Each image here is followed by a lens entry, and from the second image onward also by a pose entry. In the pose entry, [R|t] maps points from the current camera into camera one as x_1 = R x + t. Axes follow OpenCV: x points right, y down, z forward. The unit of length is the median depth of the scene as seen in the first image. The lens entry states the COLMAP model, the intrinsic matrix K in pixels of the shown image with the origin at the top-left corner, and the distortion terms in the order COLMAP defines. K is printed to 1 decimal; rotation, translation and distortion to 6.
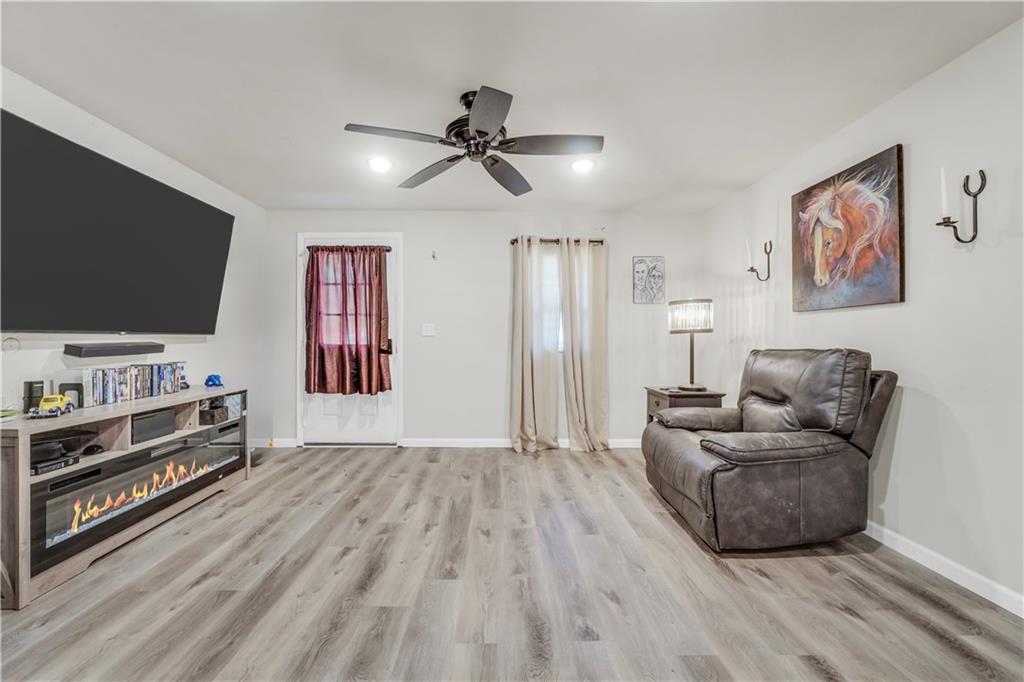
lens RADIAL K [[437.0, 0, 510.5], [0, 437.0, 340.7], [0, 0, 1]] dist [-0.008545, 0.003334]
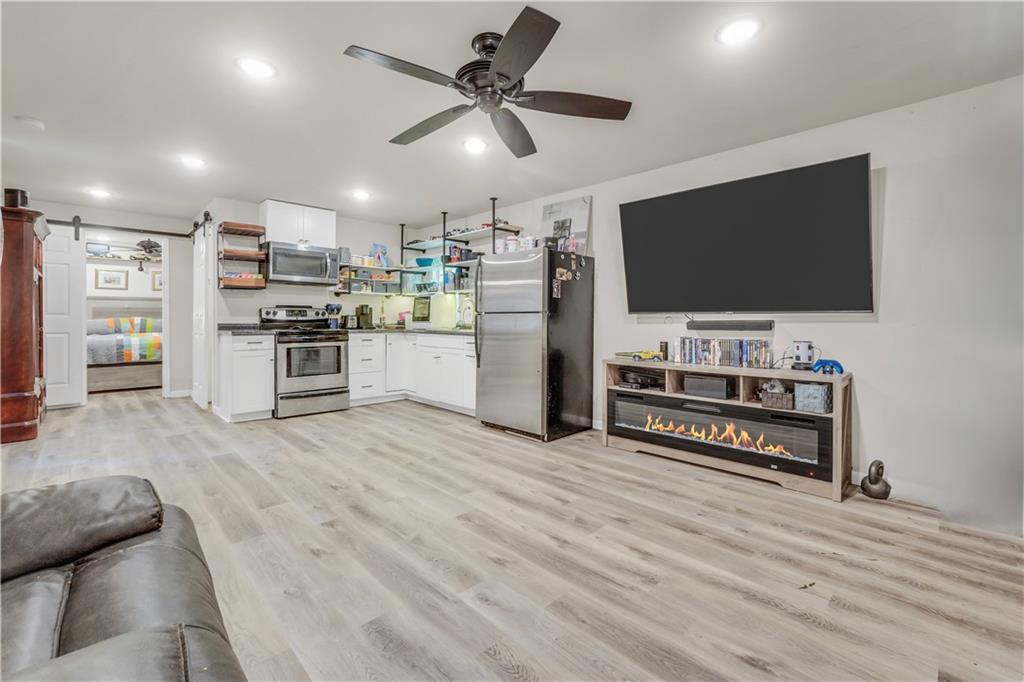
lens RADIAL K [[437.0, 0, 497.1], [0, 437.0, 317.1], [0, 0, 1]] dist [-0.008545, 0.003334]
pose [[-0.746531, -0.007637, -0.665307, 0.479945], [-0.008478, 0.999962, -0.001965, 0.004052], [0.665297, 0.004173, -0.746567, 1.611536]]
